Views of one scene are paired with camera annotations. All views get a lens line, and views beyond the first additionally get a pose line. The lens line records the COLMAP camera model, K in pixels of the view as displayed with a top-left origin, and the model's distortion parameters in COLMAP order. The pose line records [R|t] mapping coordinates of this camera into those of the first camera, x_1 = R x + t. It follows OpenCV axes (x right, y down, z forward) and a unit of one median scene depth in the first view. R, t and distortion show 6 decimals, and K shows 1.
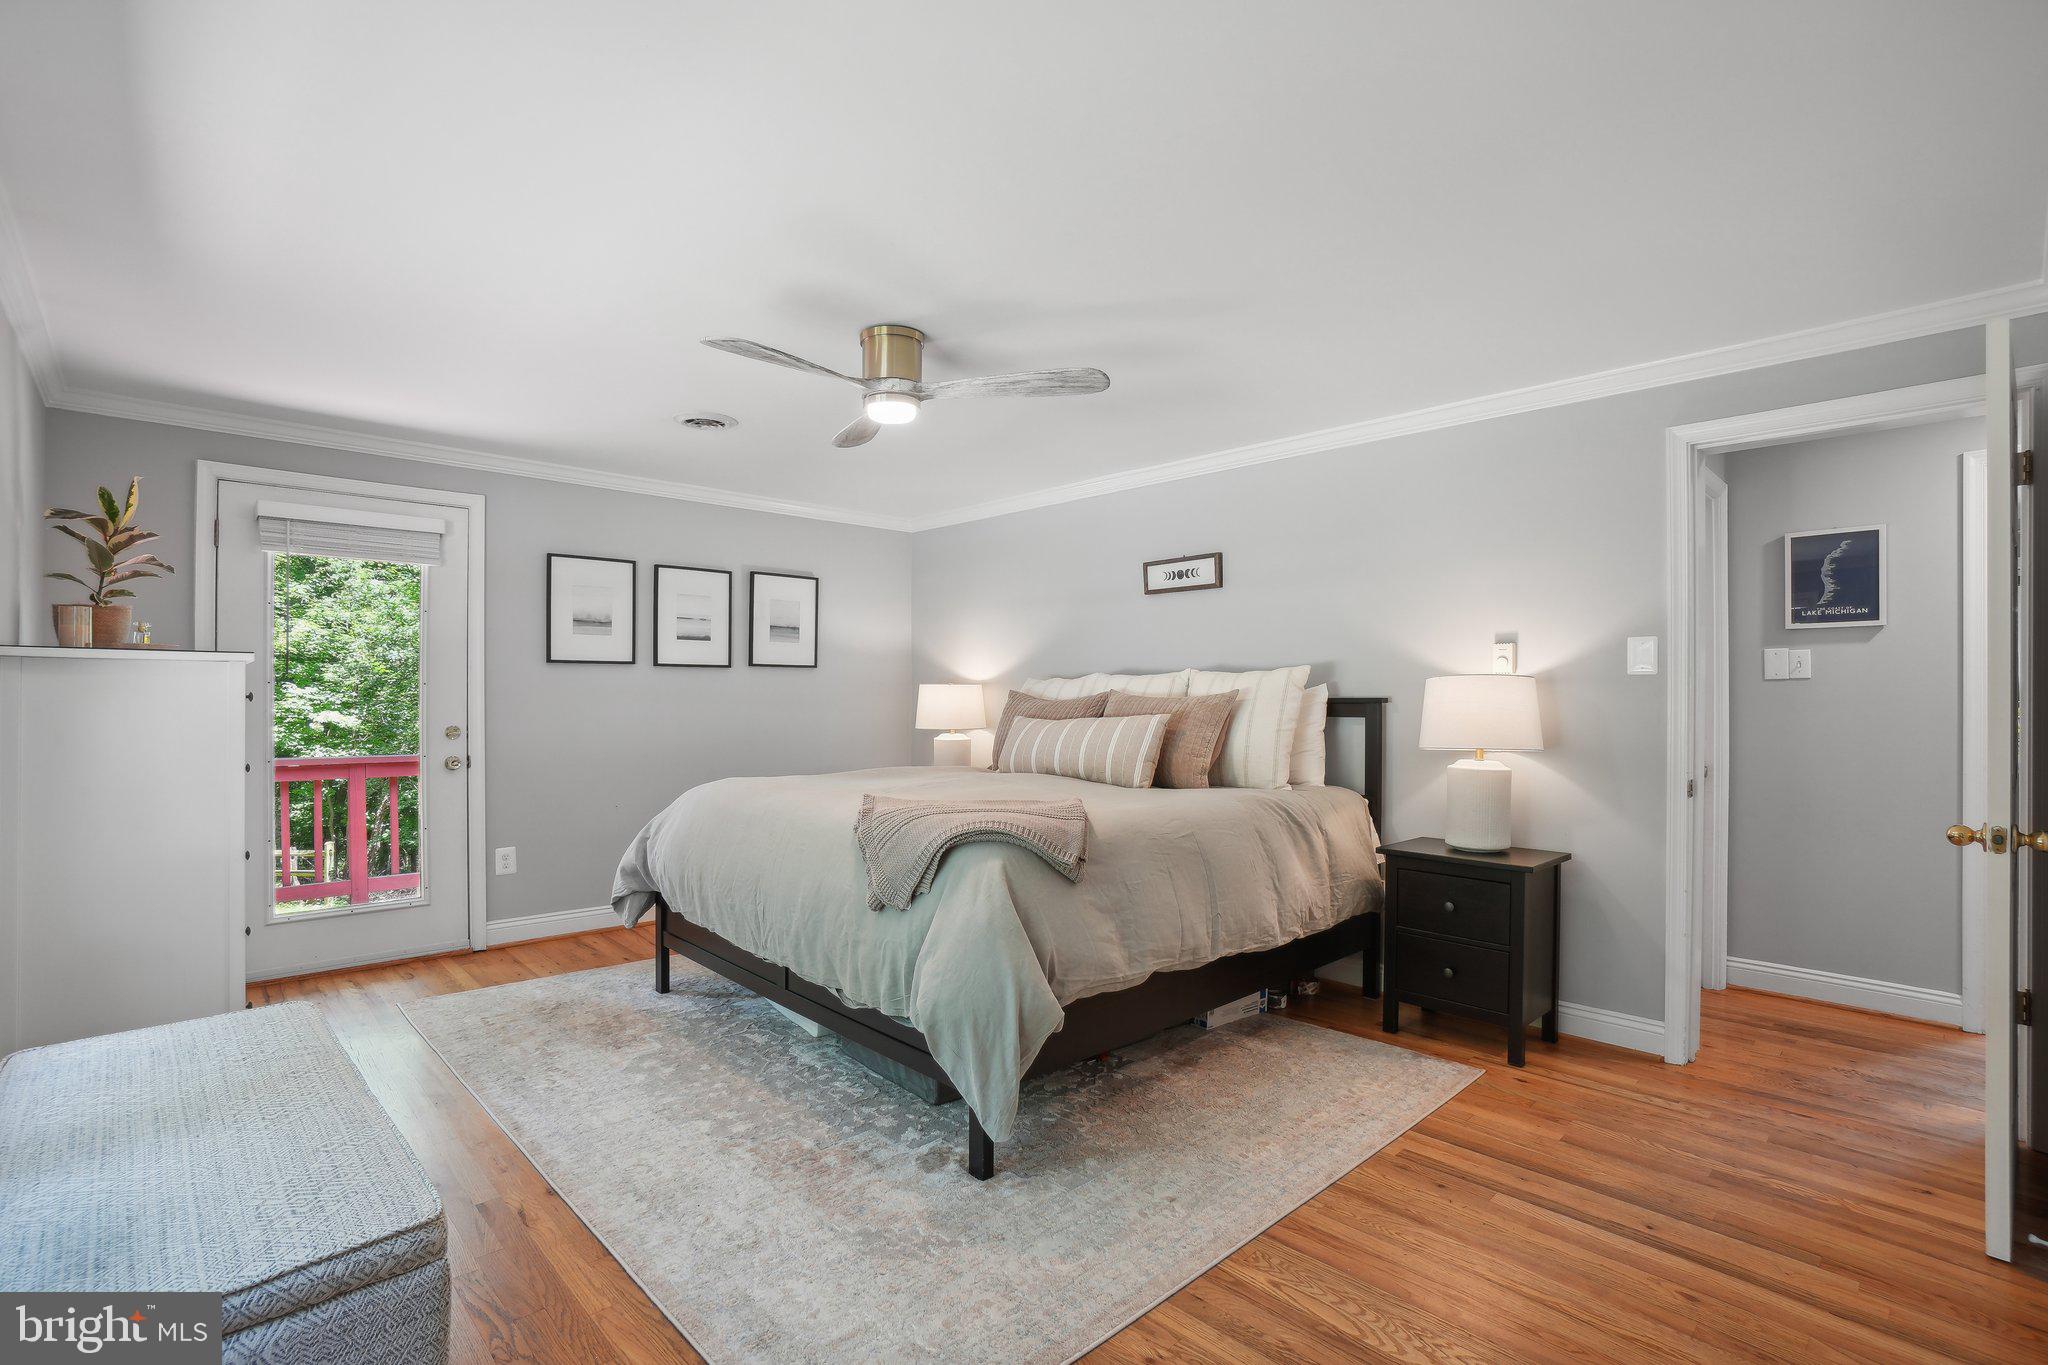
lens RADIAL K [[954.6, 0, 1017.6], [0, 954.6, 690.8], [0, 0, 1]] dist [-0.028995, 0.000898]
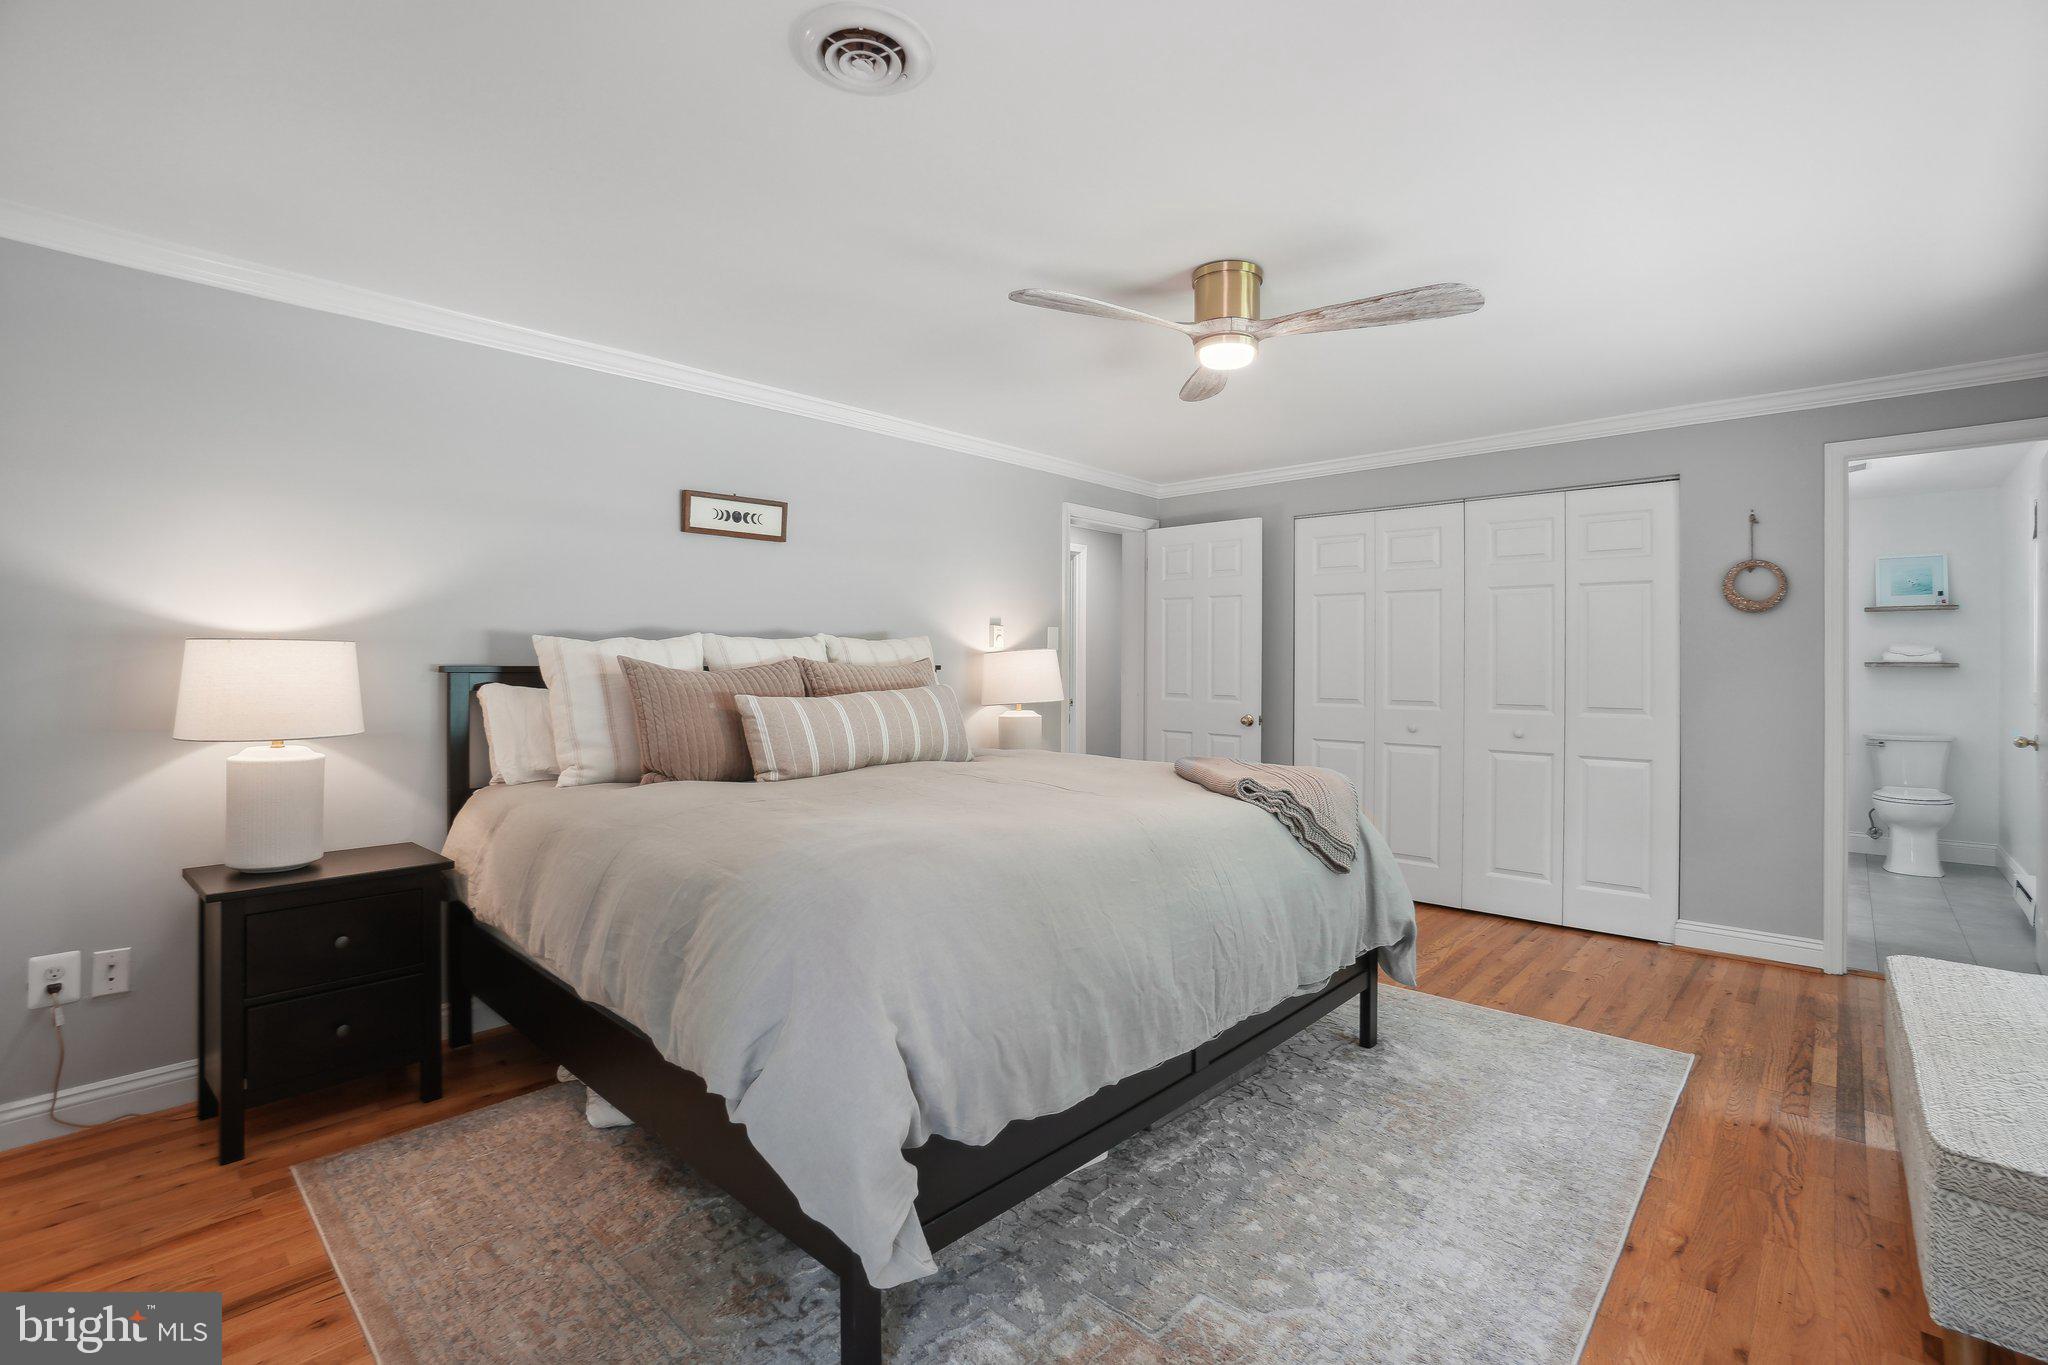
lens RADIAL K [[935.6, 0, 1015.5], [0, 935.6, 670.0], [0, 0, 1]] dist [-0.034816, 0.000420]
pose [[-0.068862, -0.009444, 0.997581, -0.687029], [-0.003856, 0.999950, 0.009200, 0.001529], [-0.997619, -0.003213, -0.068895, 0.869380]]
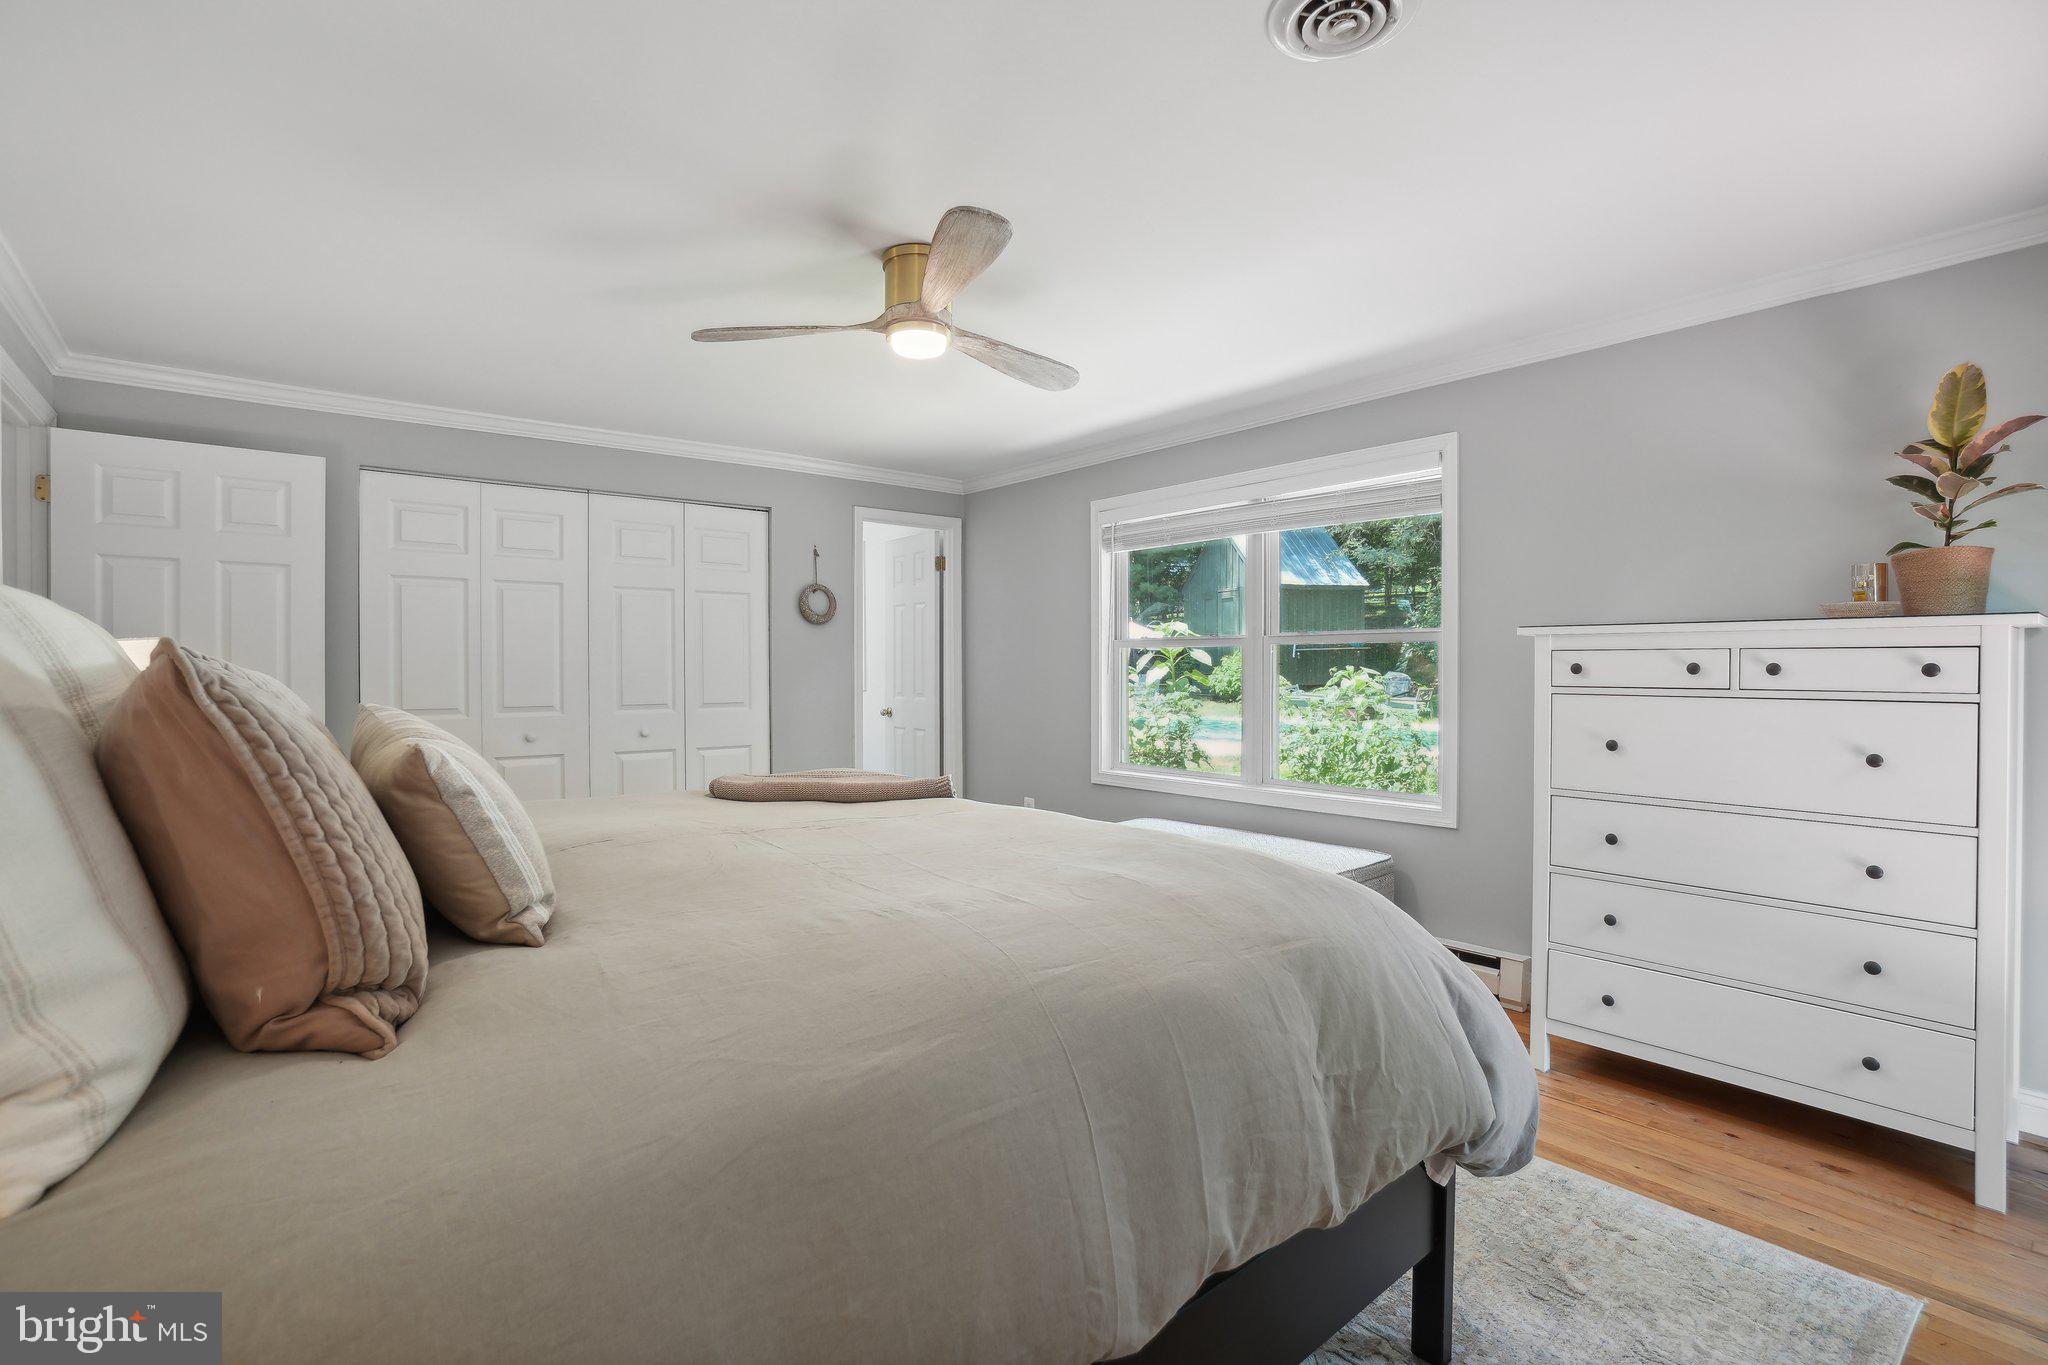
lens RADIAL K [[954.6, 0, 1017.6], [0, 954.6, 690.8], [0, 0, 1]] dist [-0.028995, 0.000898]
pose [[-0.998522, -0.001304, 0.054327, -0.177924], [0.000172, 0.999631, 0.027153, 0.003081], [-0.054343, 0.027122, -0.998154, 1.294186]]
